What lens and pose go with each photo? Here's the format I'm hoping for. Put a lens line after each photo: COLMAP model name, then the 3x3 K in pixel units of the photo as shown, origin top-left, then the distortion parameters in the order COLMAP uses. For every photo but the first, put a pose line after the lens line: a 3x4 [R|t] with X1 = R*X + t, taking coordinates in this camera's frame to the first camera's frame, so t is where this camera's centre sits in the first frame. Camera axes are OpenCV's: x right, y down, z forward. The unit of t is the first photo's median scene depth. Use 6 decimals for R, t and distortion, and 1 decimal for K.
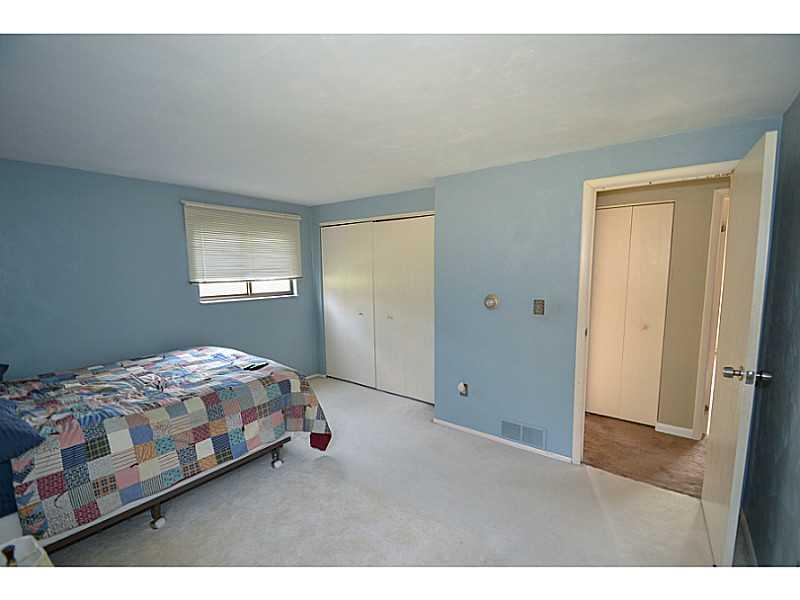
lens RADIAL K [[365.7, 0, 394.2], [0, 365.7, 302.6], [0, 0, 1]] dist [0.027243, -0.004812]
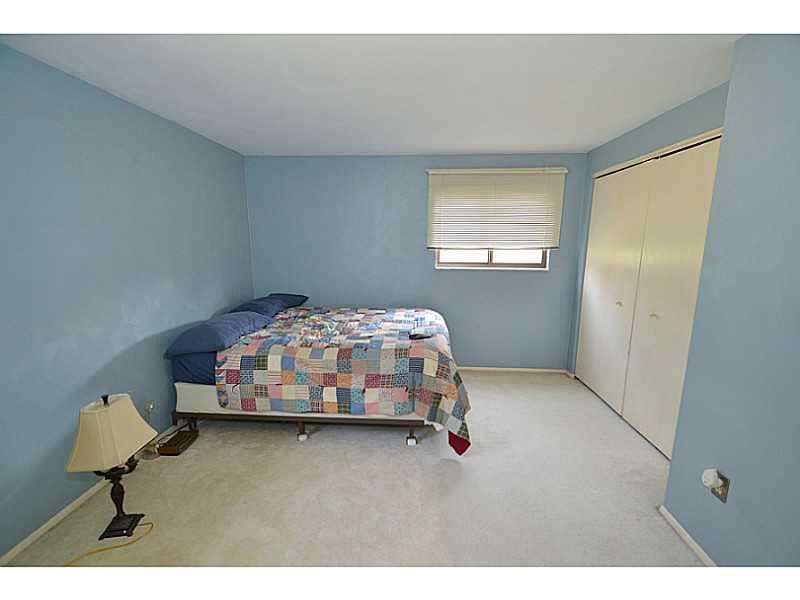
lens RADIAL K [[365.7, 0, 398.3], [0, 365.7, 301.6], [0, 0, 1]] dist [0.027243, -0.004812]
pose [[0.560755, 0.151914, -0.813926, 0.388102], [-0.090469, 0.988380, 0.122146, -0.030801], [0.823024, 0.005142, 0.567983, 0.450910]]
